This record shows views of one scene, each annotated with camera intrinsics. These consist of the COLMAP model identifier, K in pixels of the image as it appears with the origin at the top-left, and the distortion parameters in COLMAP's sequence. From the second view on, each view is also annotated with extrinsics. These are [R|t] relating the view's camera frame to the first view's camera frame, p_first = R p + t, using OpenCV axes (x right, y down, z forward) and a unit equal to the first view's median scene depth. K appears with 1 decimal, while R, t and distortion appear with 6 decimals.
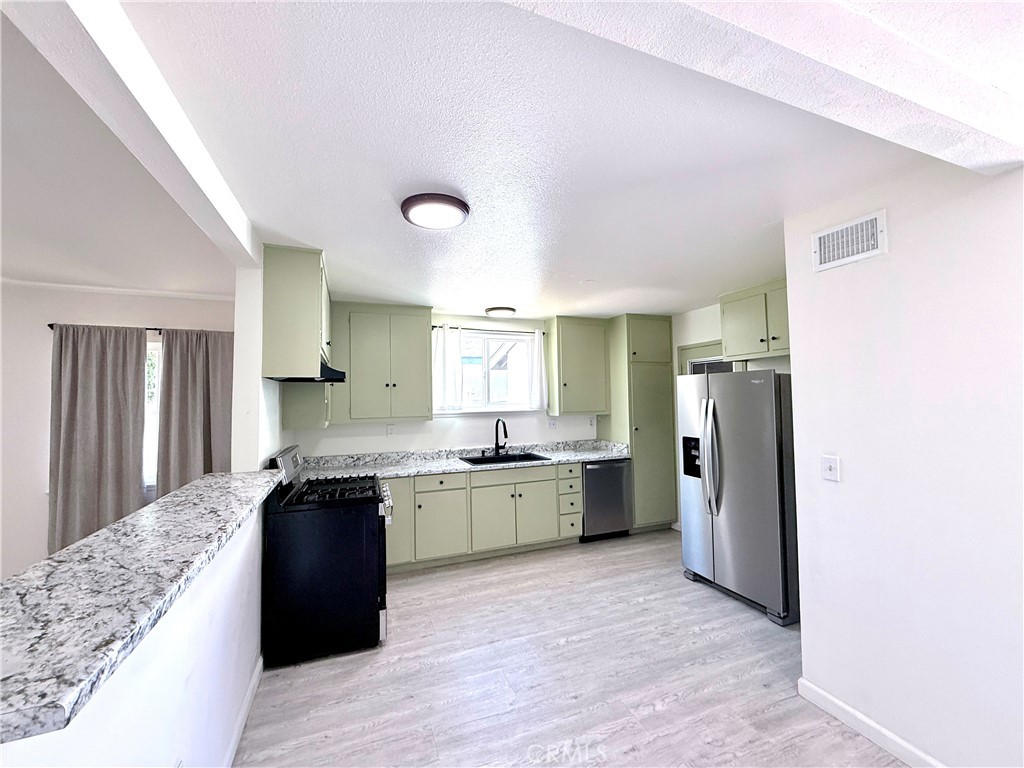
lens RADIAL K [[408.2, 0, 510.4], [0, 408.2, 382.4], [0, 0, 1]] dist [0.001671, -0.000235]
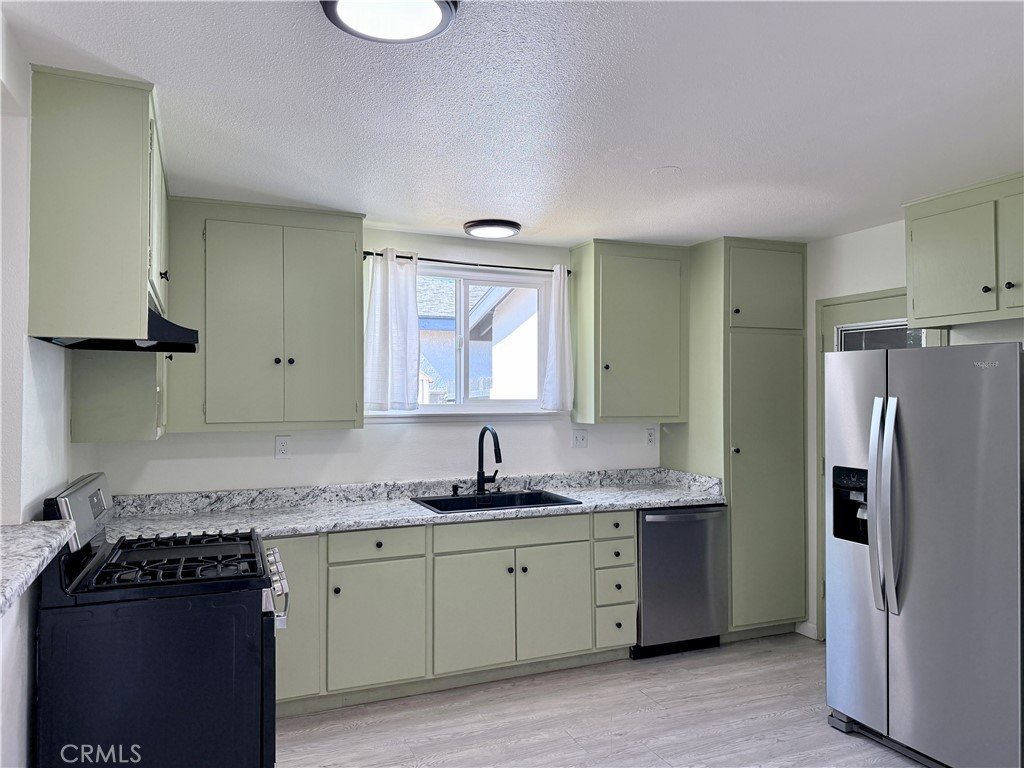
lens RADIAL K [[711.4, 0, 508.3], [0, 711.4, 382.4], [0, 0, 1]] dist [0.117479, -0.183487]
pose [[0.999448, 0.017254, 0.028381, -0.029478], [-0.017925, 0.999562, 0.023541, 0.007700], [-0.027963, -0.024037, 0.999320, 0.061216]]
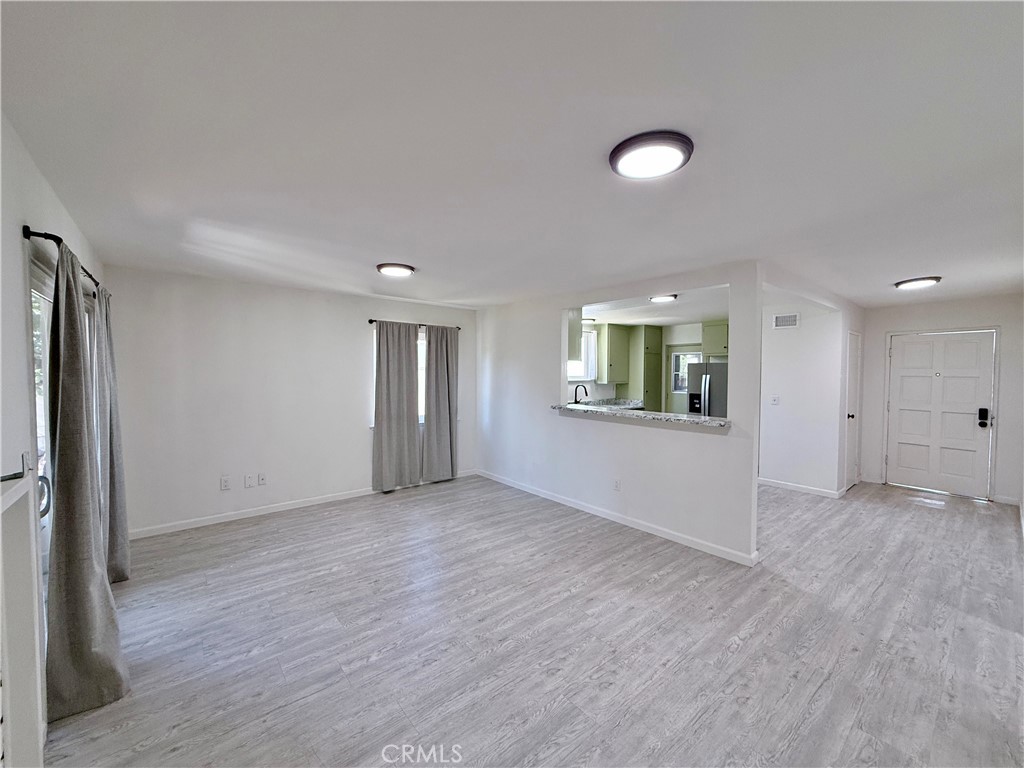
lens RADIAL K [[408.2, 0, 510.4], [0, 408.2, 382.4], [0, 0, 1]] dist [0.001671, -0.000235]
pose [[0.948262, 0.011143, 0.317292, -0.948917], [-0.031264, 0.997804, 0.058394, -0.010103], [-0.315945, -0.065292, 0.946528, -0.558249]]
